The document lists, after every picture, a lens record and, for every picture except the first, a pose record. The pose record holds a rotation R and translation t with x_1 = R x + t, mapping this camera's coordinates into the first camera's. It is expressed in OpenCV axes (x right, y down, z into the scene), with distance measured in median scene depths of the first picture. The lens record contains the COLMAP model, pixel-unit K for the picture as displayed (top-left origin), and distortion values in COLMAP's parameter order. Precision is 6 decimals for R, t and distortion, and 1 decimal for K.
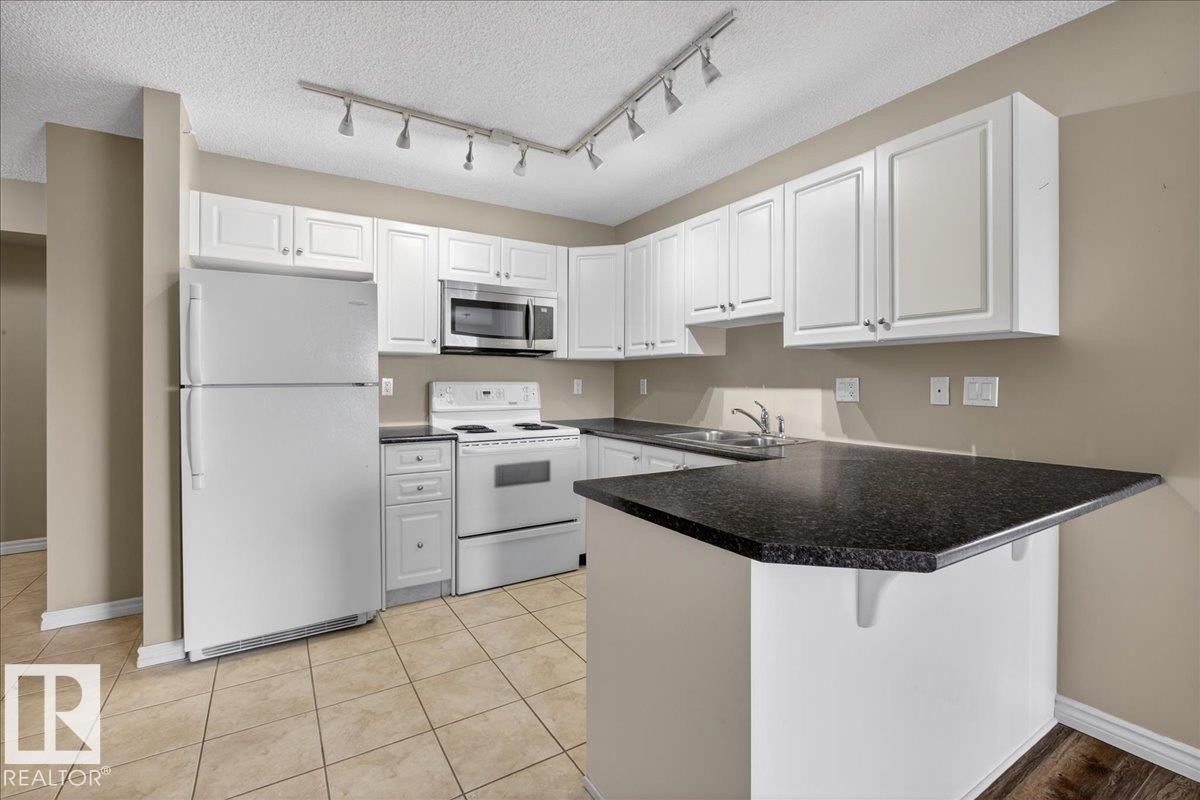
lens RADIAL K [[534.1, 0, 599.7], [0, 534.1, 381.8], [0, 0, 1]] dist [-0.004325, -0.000548]
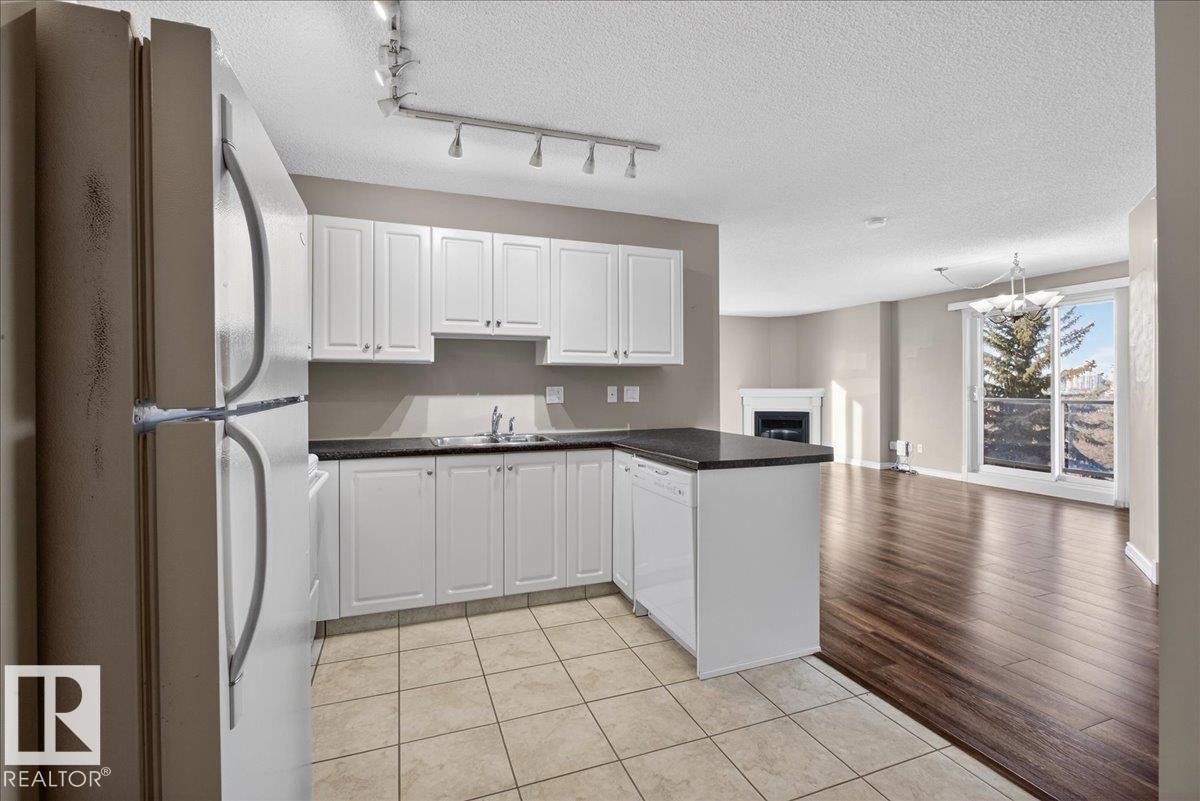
lens RADIAL K [[531.5, 0, 599.0], [0, 531.5, 386.2], [0, 0, 1]] dist [-0.002798, 0.000128]
pose [[0.194253, 0.001764, 0.980950, -0.775976], [0.002993, 0.999993, -0.002391, -0.003774], [-0.980947, 0.003400, 0.194246, 0.533465]]
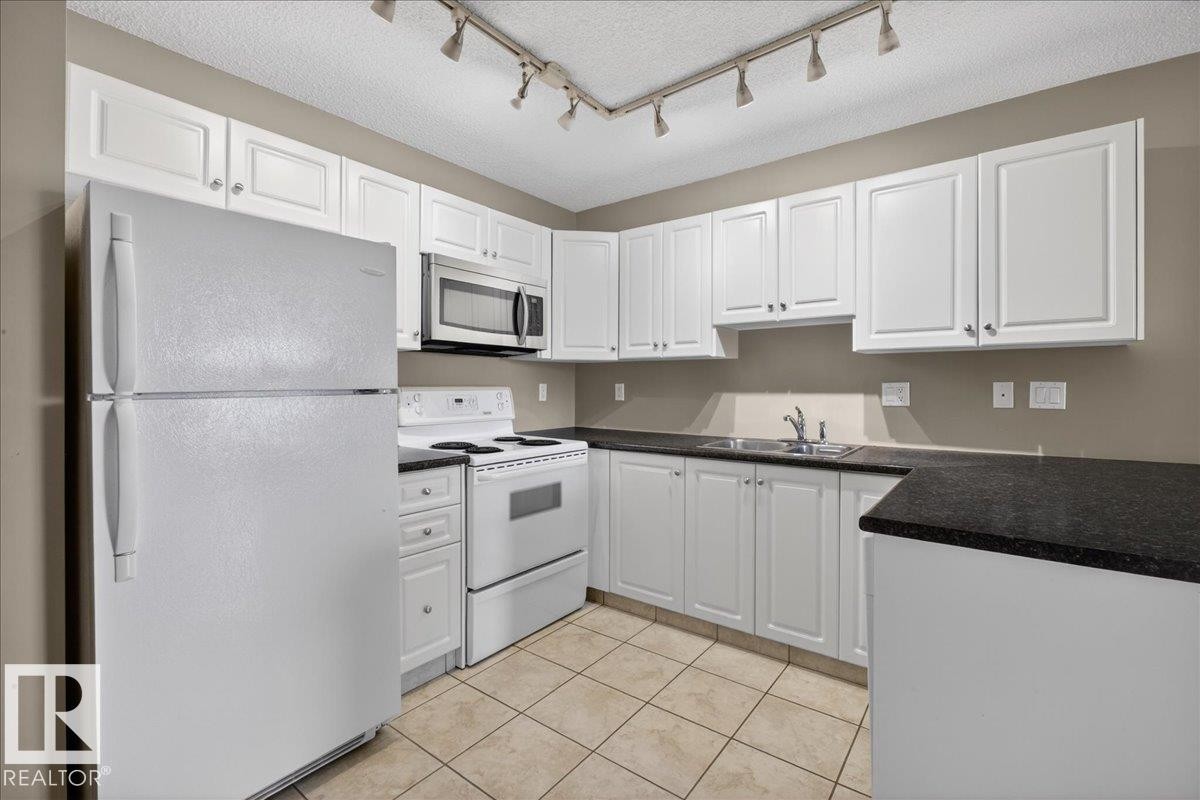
lens RADIAL K [[531.5, 0, 599.0], [0, 531.5, 385.7], [0, 0, 1]] dist [-0.002798, 0.000128]
pose [[0.934411, -0.000707, 0.356197, -0.366009], [0.001059, 0.999999, -0.000794, -0.001219], [-0.356196, 0.001119, 0.934411, 0.225797]]
